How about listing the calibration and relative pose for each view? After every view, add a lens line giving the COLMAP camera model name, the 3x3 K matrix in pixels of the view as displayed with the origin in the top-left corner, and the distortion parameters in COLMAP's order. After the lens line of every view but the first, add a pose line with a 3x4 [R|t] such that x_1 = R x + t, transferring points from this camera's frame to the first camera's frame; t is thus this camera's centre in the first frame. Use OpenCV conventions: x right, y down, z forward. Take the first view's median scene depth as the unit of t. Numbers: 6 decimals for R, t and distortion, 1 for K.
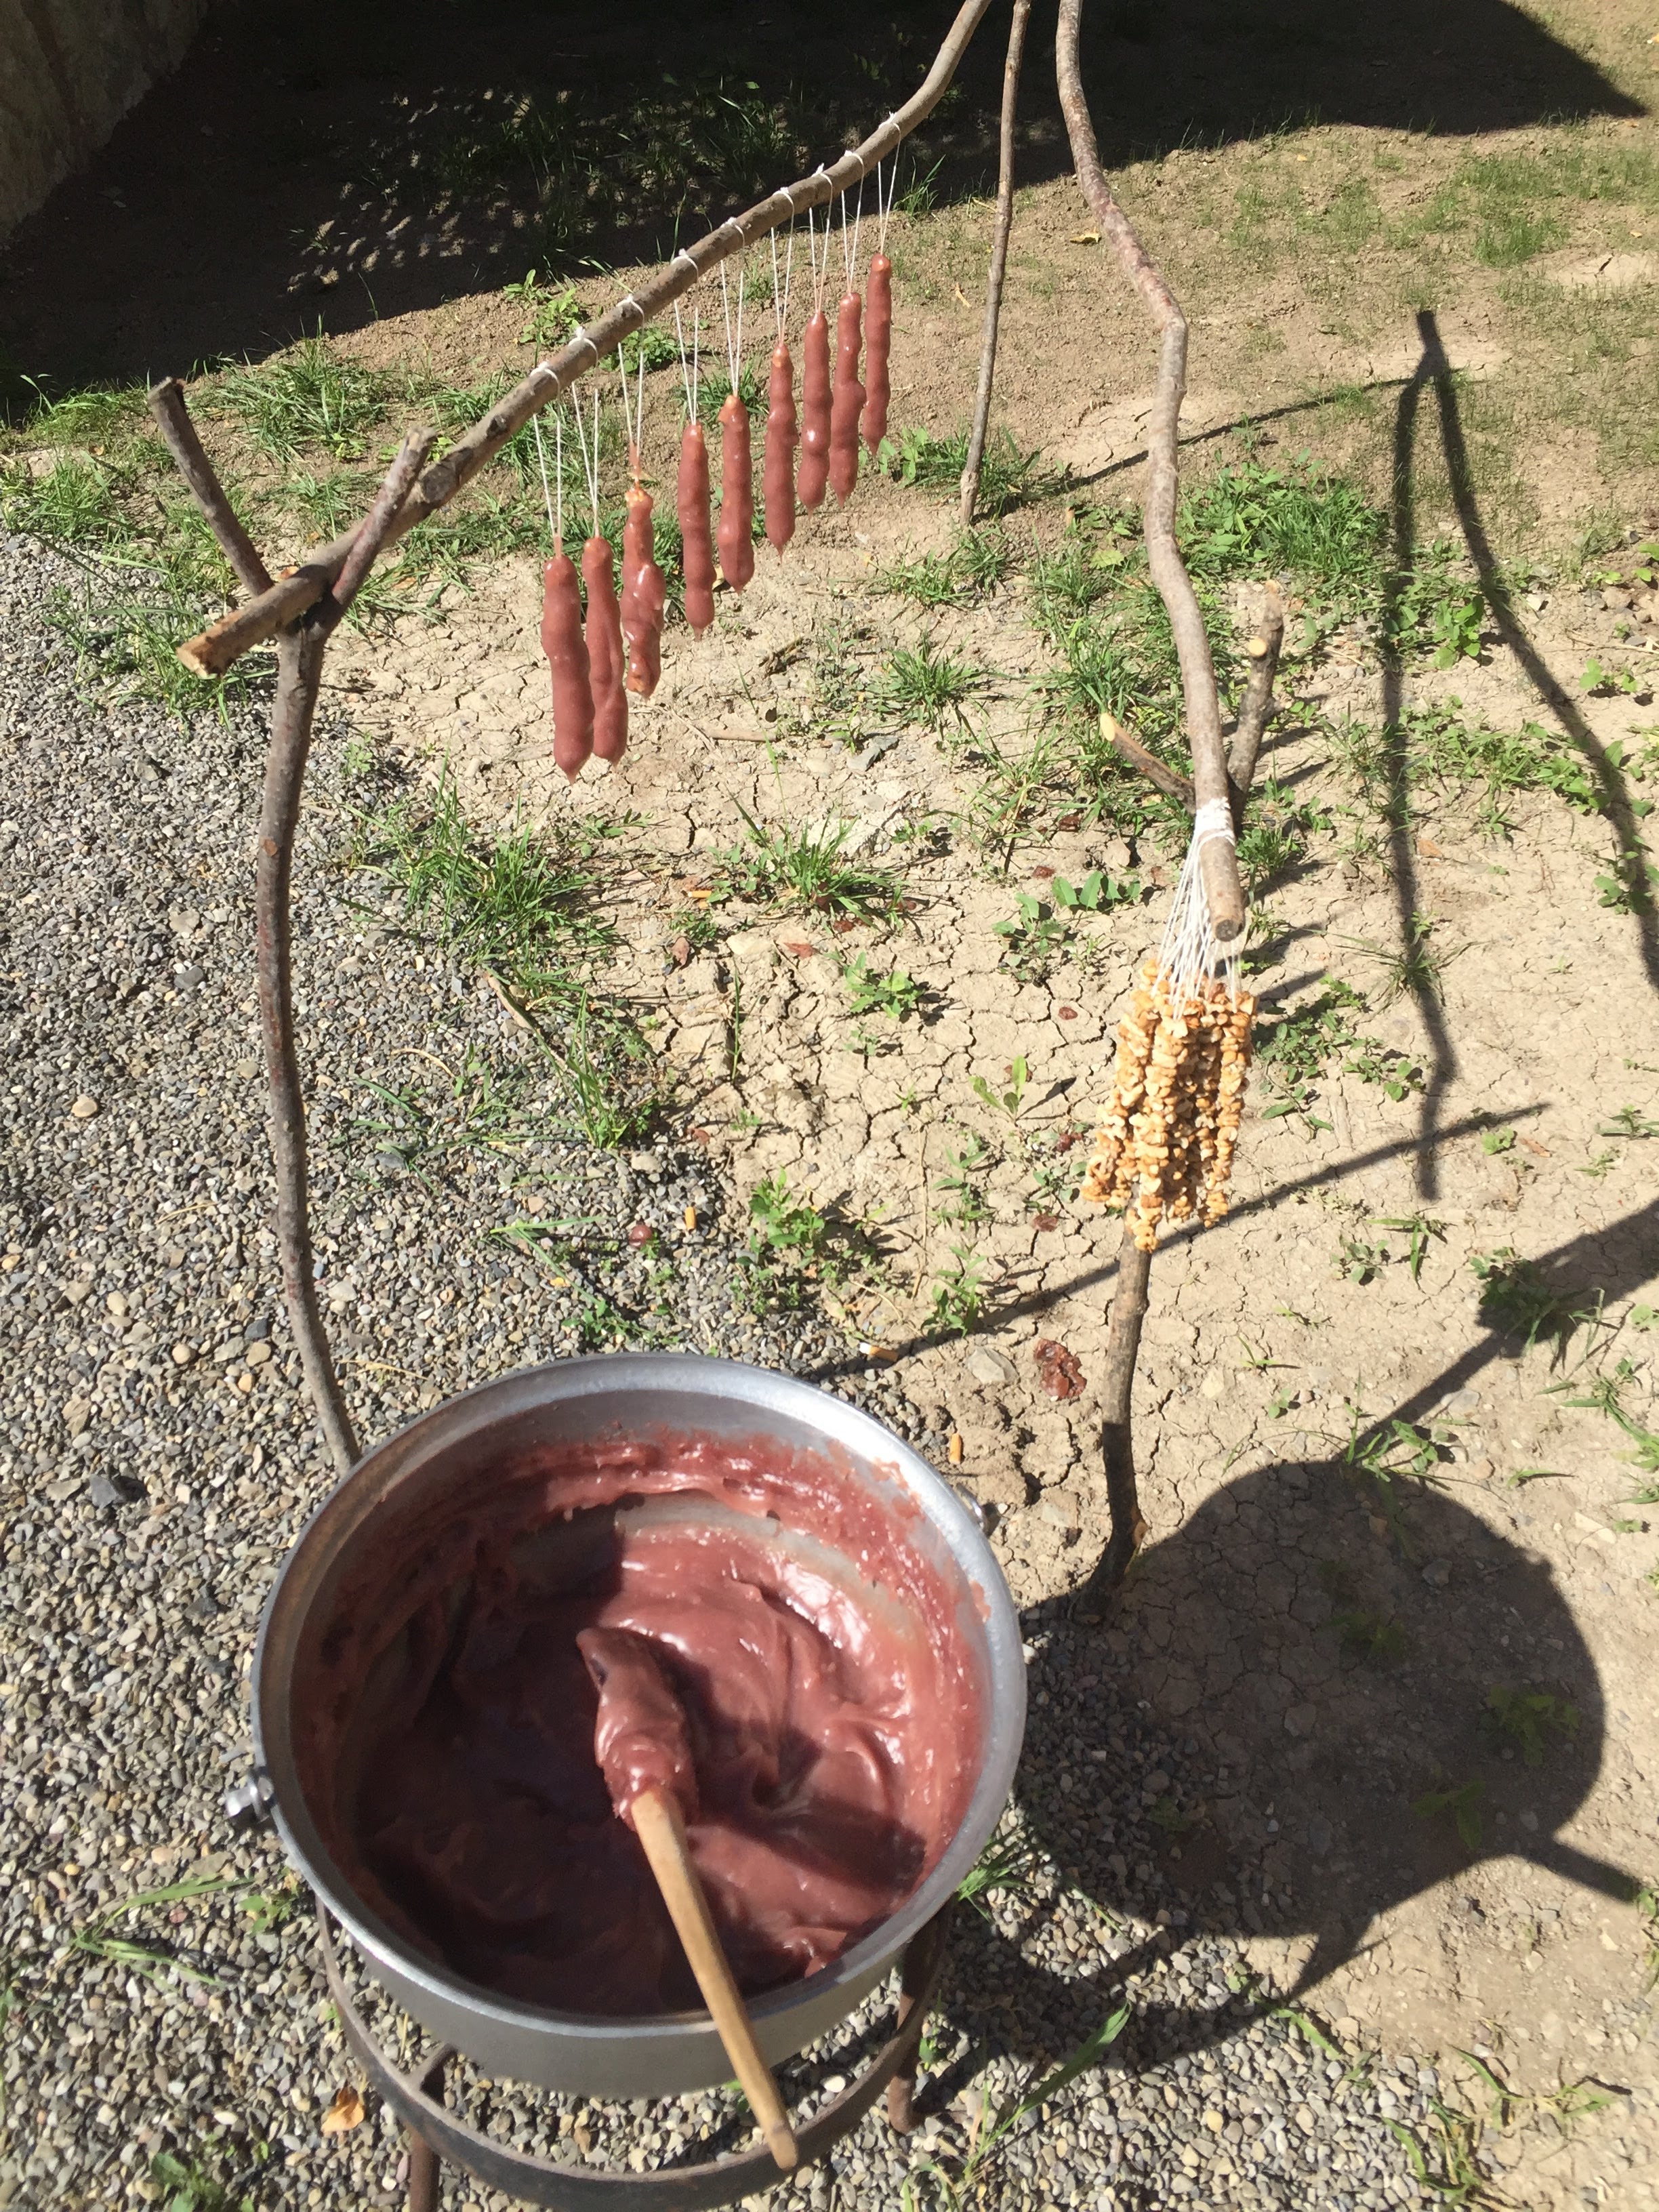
lens RADIAL K [[1872.1, 0, 833.0], [0, 1872.1, 1116.7], [0, 0, 1]] dist [0.026769, -0.002297]
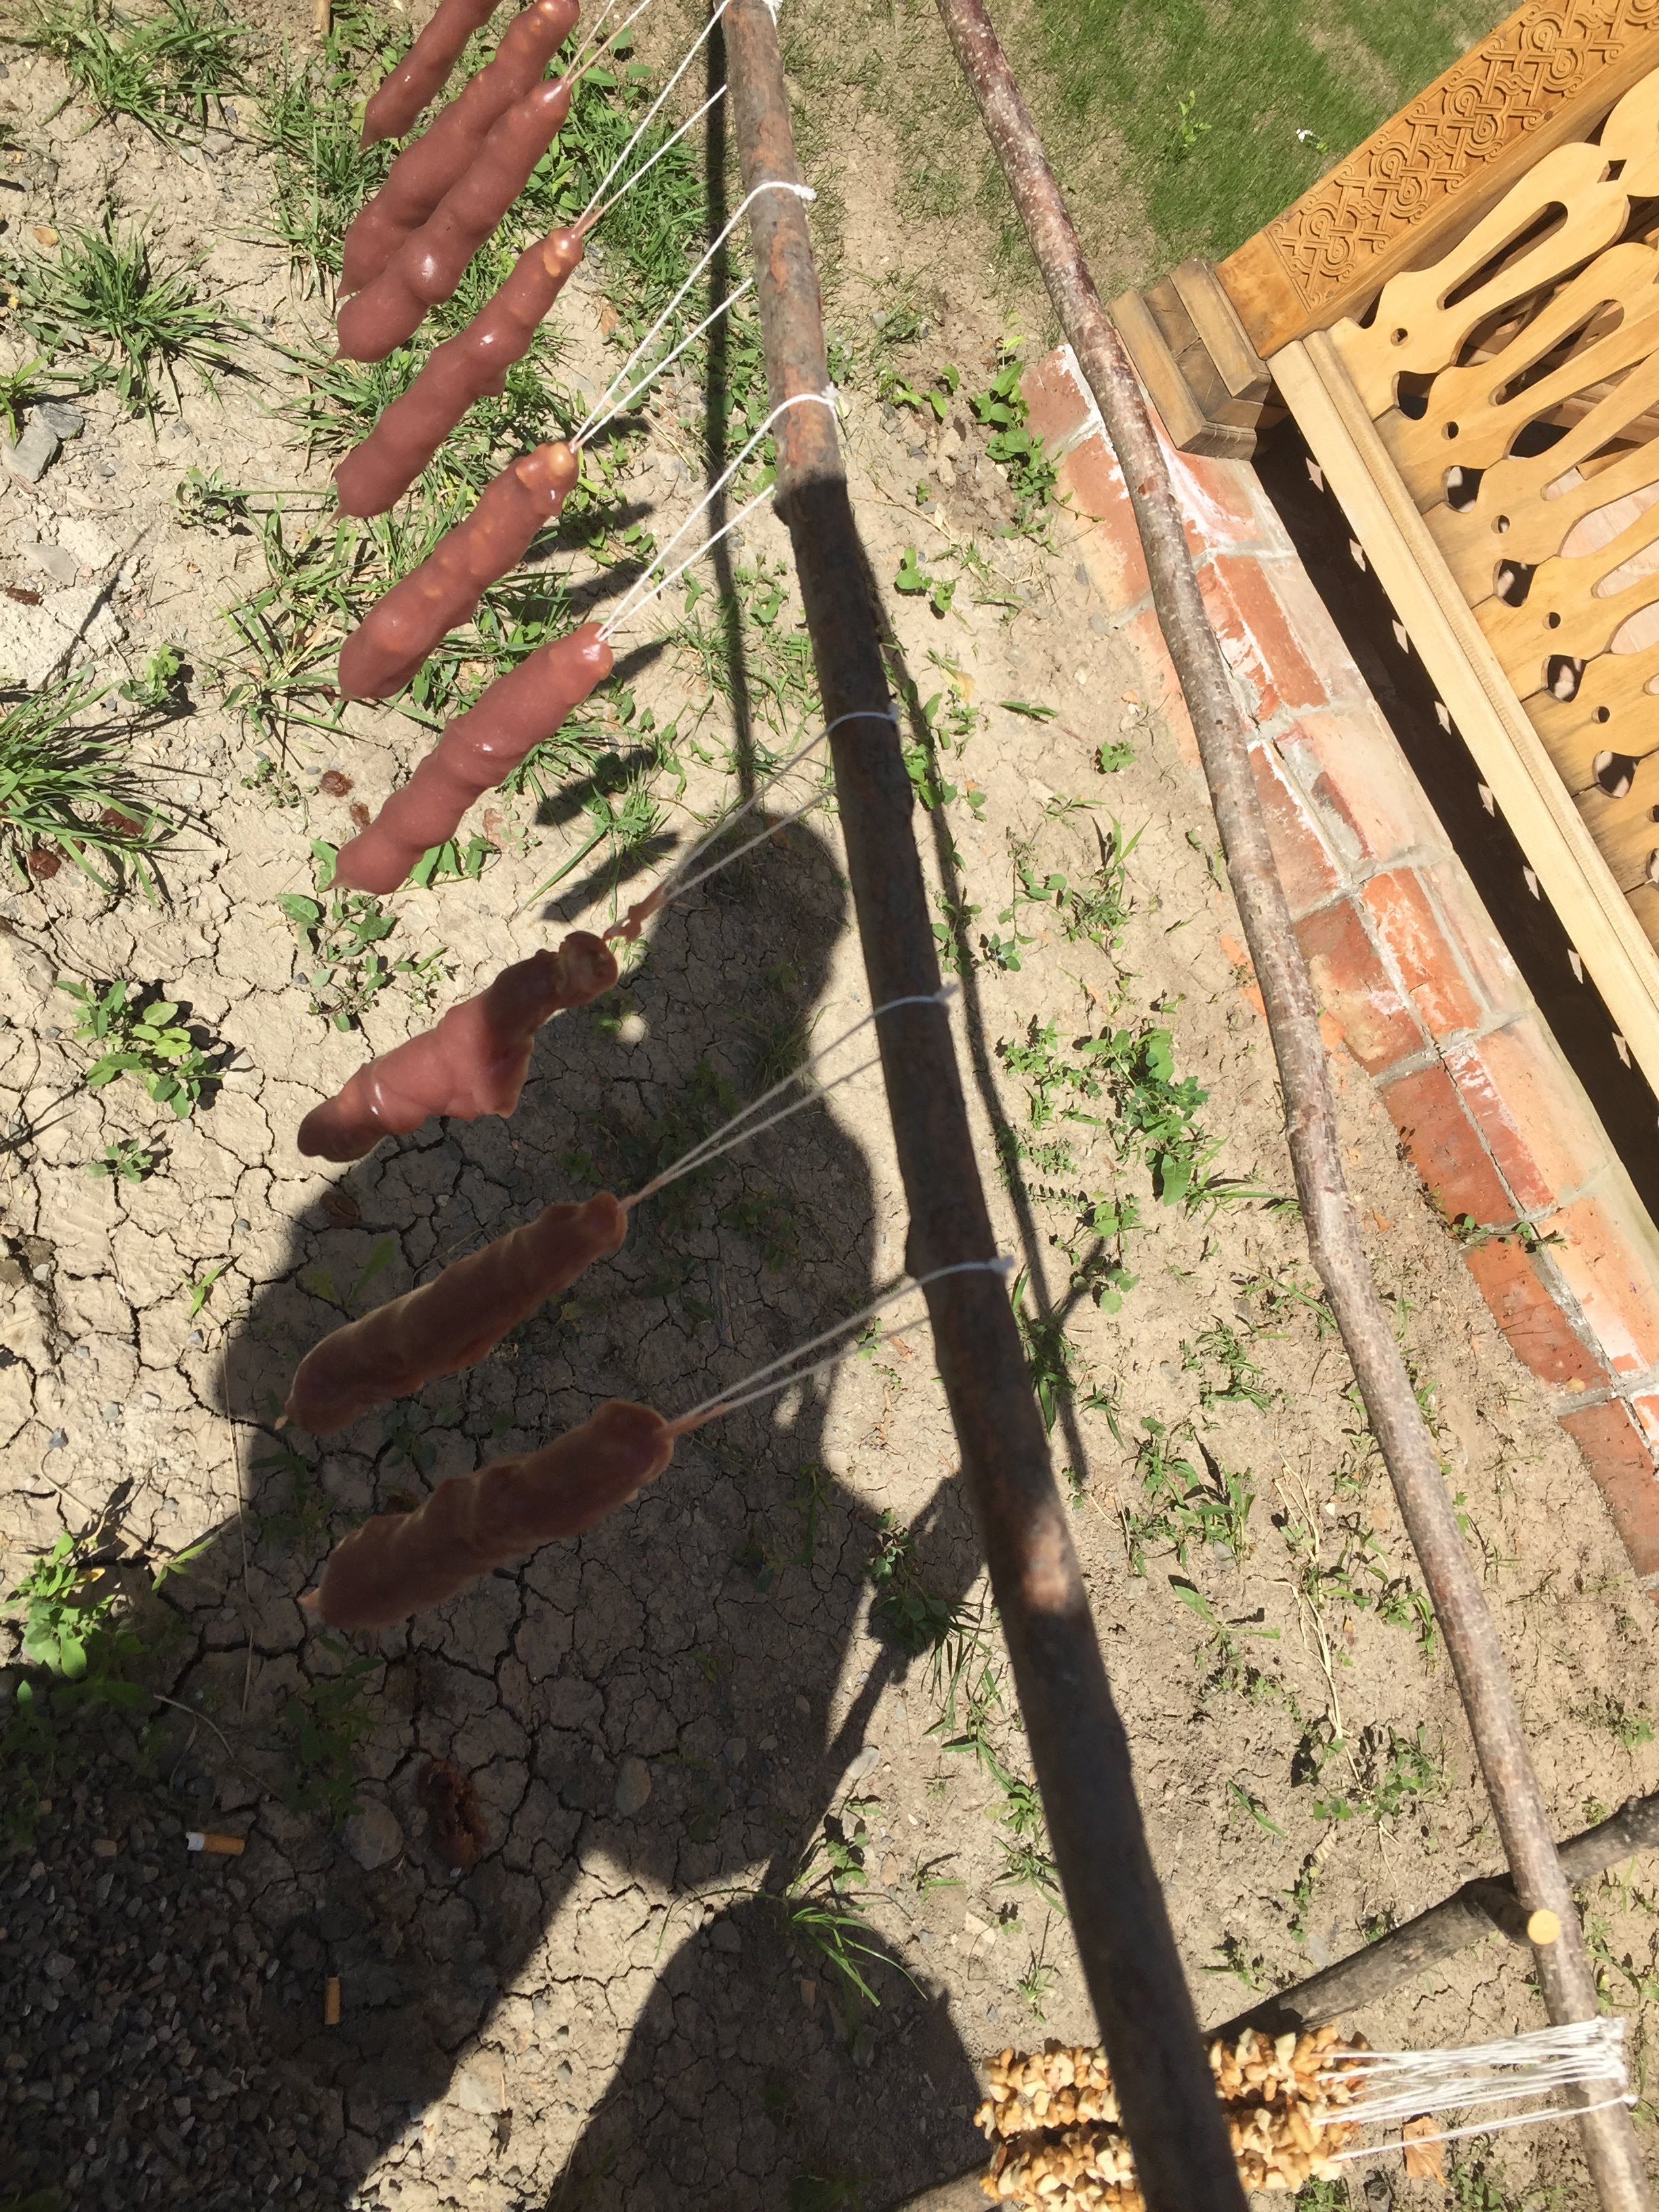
lens RADIAL K [[1872.1, 0, 833.0], [0, 1872.1, 1116.7], [0, 0, 1]] dist [0.026769, -0.002297]
pose [[0.737552, 0.051086, 0.673355, -0.250128], [-0.304942, 0.914874, 0.264604, -0.317228], [-0.602517, -0.400494, 0.690346, 0.490492]]
